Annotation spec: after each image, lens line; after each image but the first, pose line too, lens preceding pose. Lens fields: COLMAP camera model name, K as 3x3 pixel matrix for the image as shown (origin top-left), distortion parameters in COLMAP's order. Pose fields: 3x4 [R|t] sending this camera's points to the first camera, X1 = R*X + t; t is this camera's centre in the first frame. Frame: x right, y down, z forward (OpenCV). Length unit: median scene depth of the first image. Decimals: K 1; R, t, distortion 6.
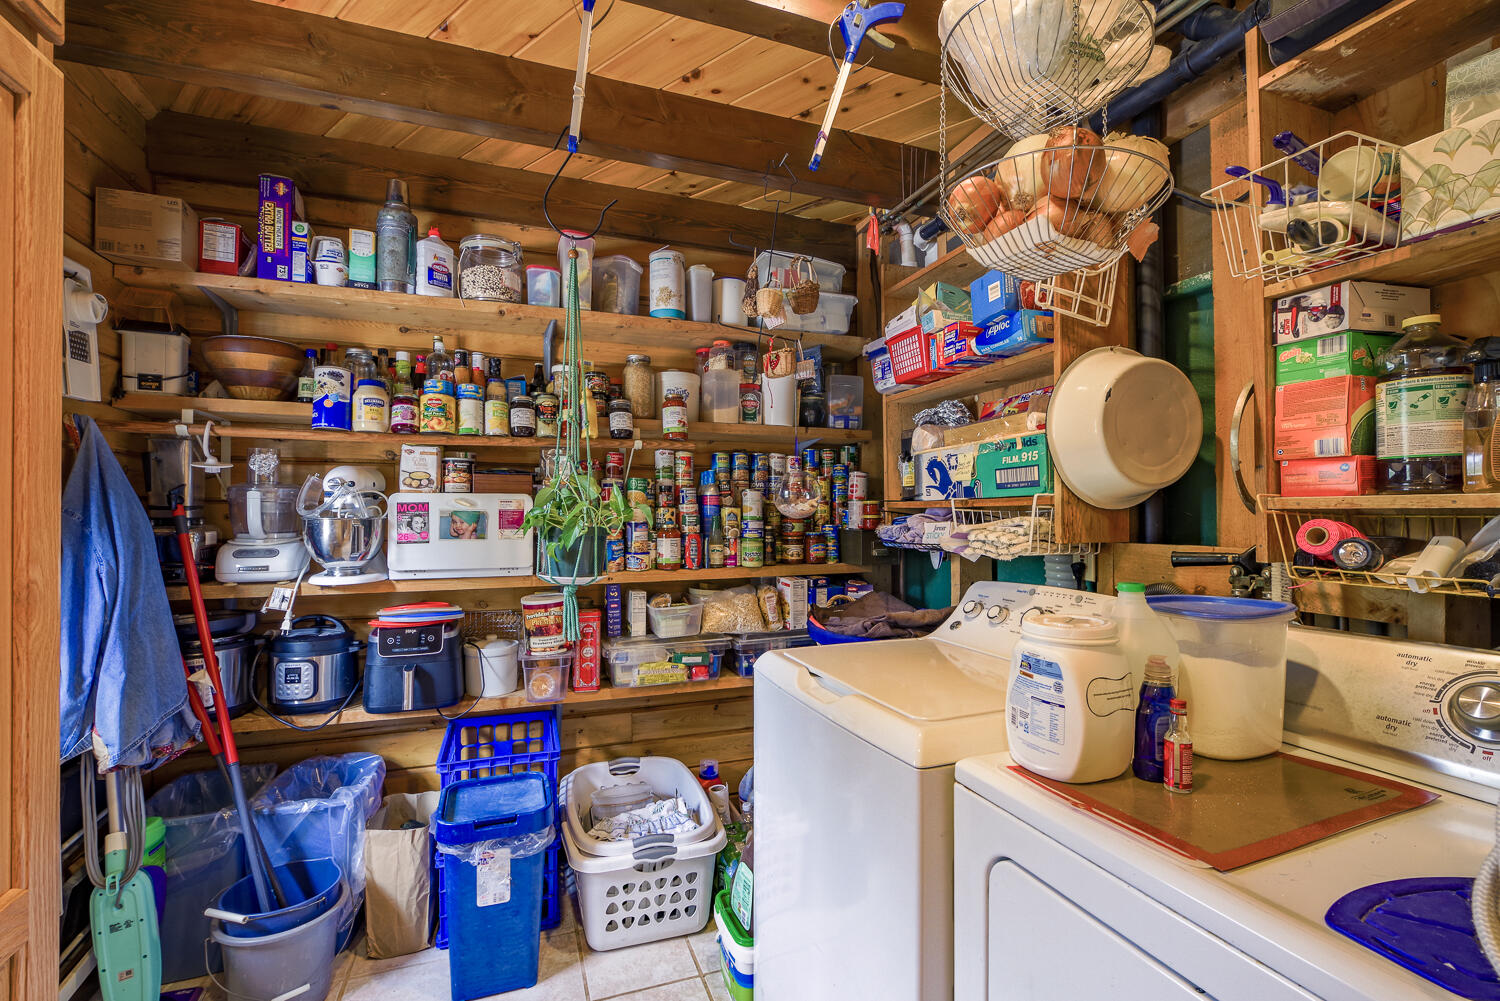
lens RADIAL K [[666.4, 0, 781.0], [0, 666.4, 507.6], [0, 0, 1]] dist [-0.007594, 0.000631]
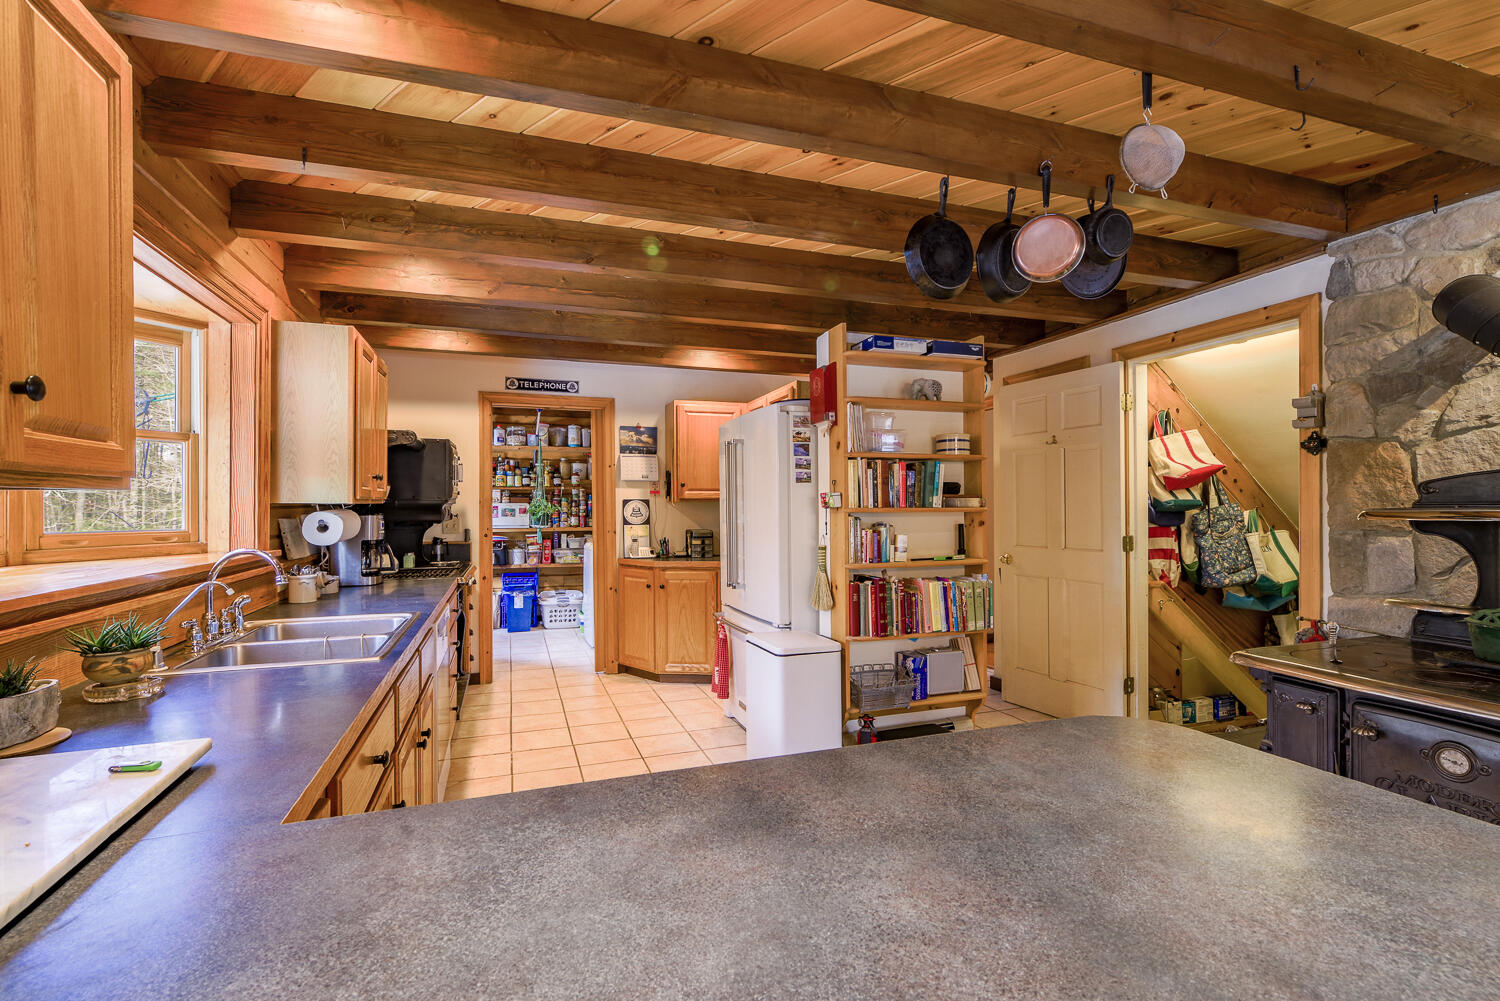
lens RADIAL K [[662.4, 0, 846.0], [0, 662.4, 507.6], [0, 0, 1]] dist [-0.006849, -0.000420]
pose [[0.996727, 0.001924, 0.080818, 1.007586], [-0.002466, 0.999975, 0.006606, -0.026762], [-0.080804, -0.006784, 0.996707, -2.601546]]
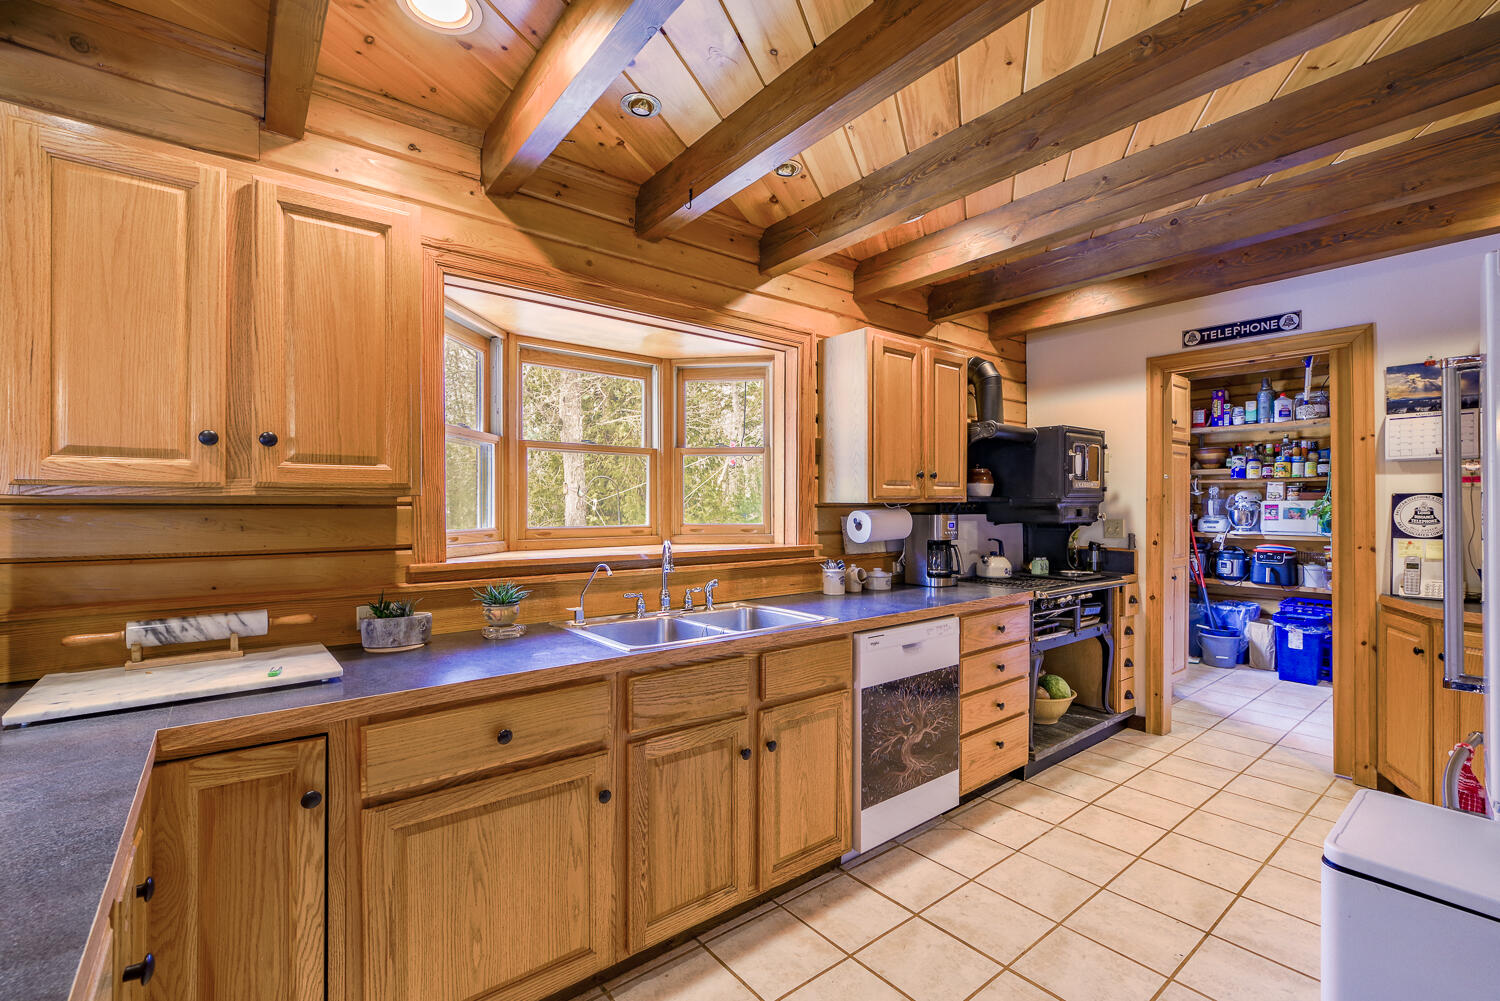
lens RADIAL K [[701.3, 0, 696.0], [0, 701.3, 509.5], [0, 0, 1]] dist [0.000788, 0.001384]
pose [[0.290405, 0.009381, -0.956858, 1.403332], [0.004010, 0.999931, 0.011021, -0.027104], [0.956895, -0.007037, 0.290347, -1.925998]]
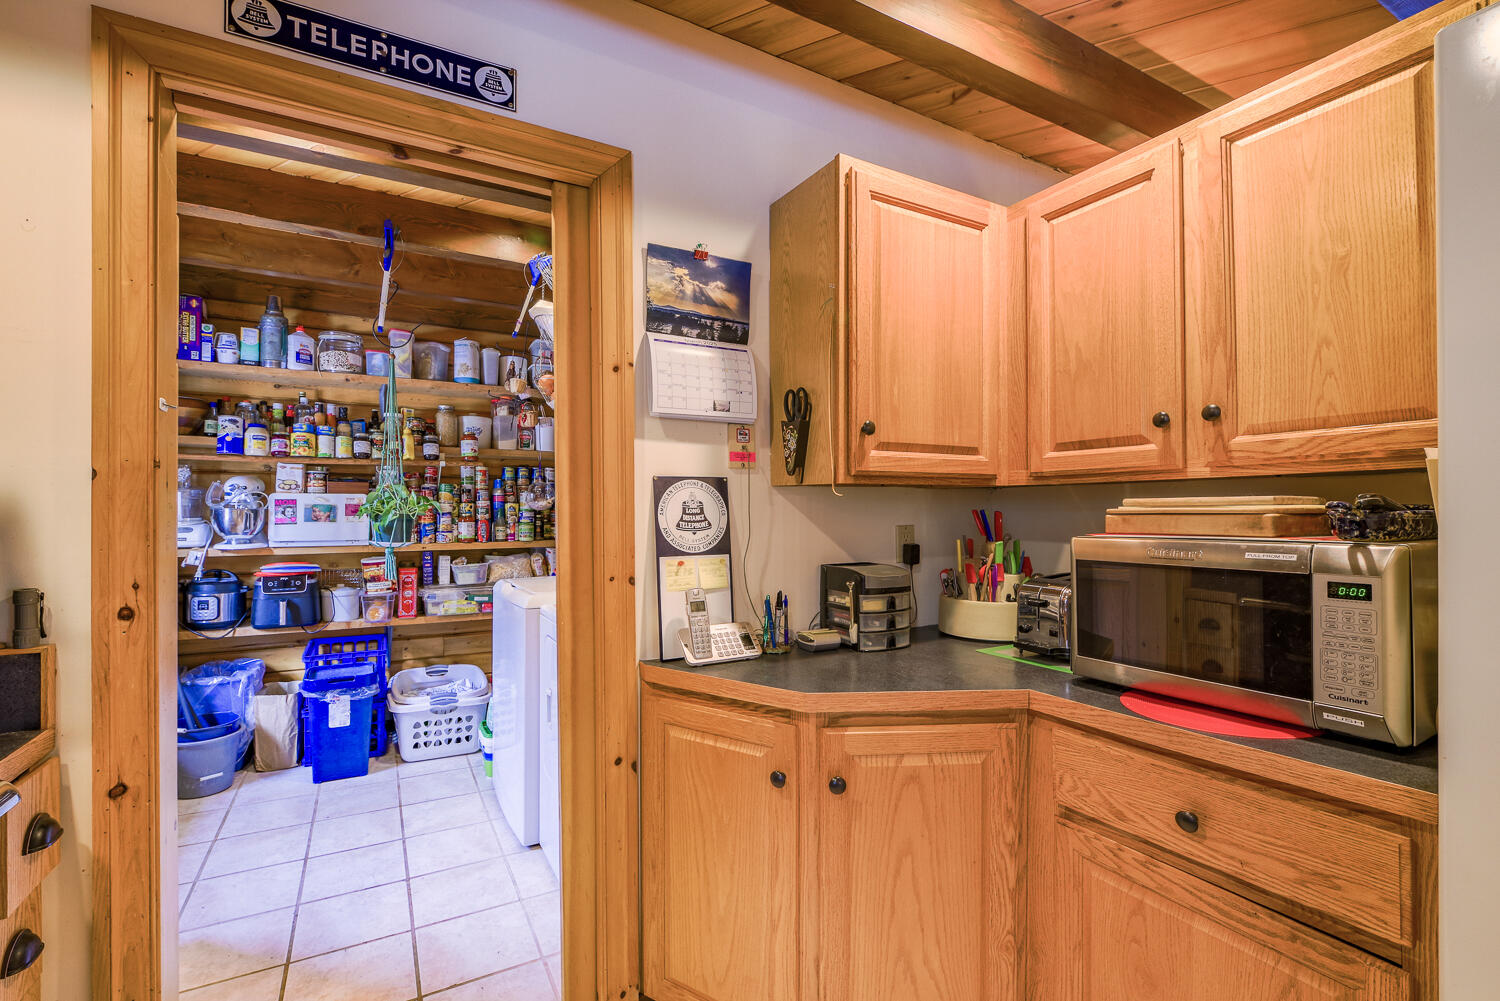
lens RADIAL K [[662.4, 0, 812.8], [0, 662.4, 507.1], [0, 0, 1]] dist [-0.006849, -0.000420]
pose [[0.980495, 0.005279, 0.196474, 0.387482], [-0.006768, 0.999953, 0.006906, -0.007997], [-0.196429, -0.008101, 0.980485, -0.822342]]
